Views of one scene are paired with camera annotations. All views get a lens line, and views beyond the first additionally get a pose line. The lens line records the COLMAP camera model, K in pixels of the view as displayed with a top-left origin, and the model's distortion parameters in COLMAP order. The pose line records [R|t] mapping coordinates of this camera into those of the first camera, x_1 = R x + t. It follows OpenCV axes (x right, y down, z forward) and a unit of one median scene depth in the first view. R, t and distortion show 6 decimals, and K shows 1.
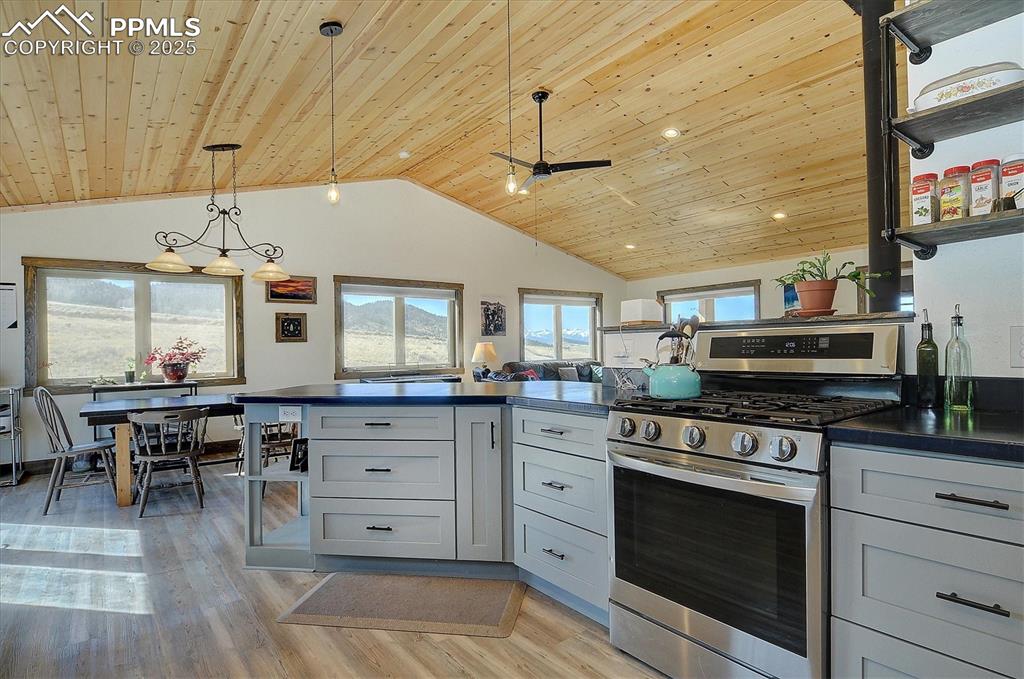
lens RADIAL K [[540.1, 0, 505.1], [0, 540.1, 341.5], [0, 0, 1]] dist [-0.026019, 0.000021]
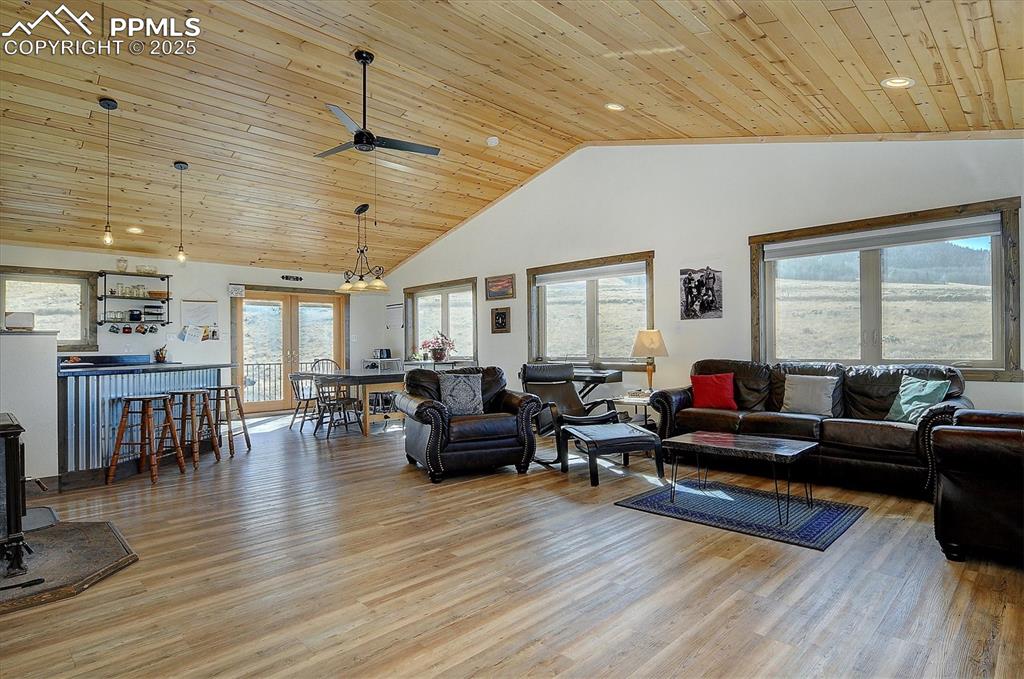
lens RADIAL K [[540.1, 0, 505.1], [0, 540.1, 341.5], [0, 0, 1]] dist [-0.026019, 0.000021]
pose [[0.123632, 0.010257, -0.992275, 0.610301], [0.019599, 0.999726, 0.012776, 0.004049], [0.992135, -0.021027, 0.123397, 0.689958]]
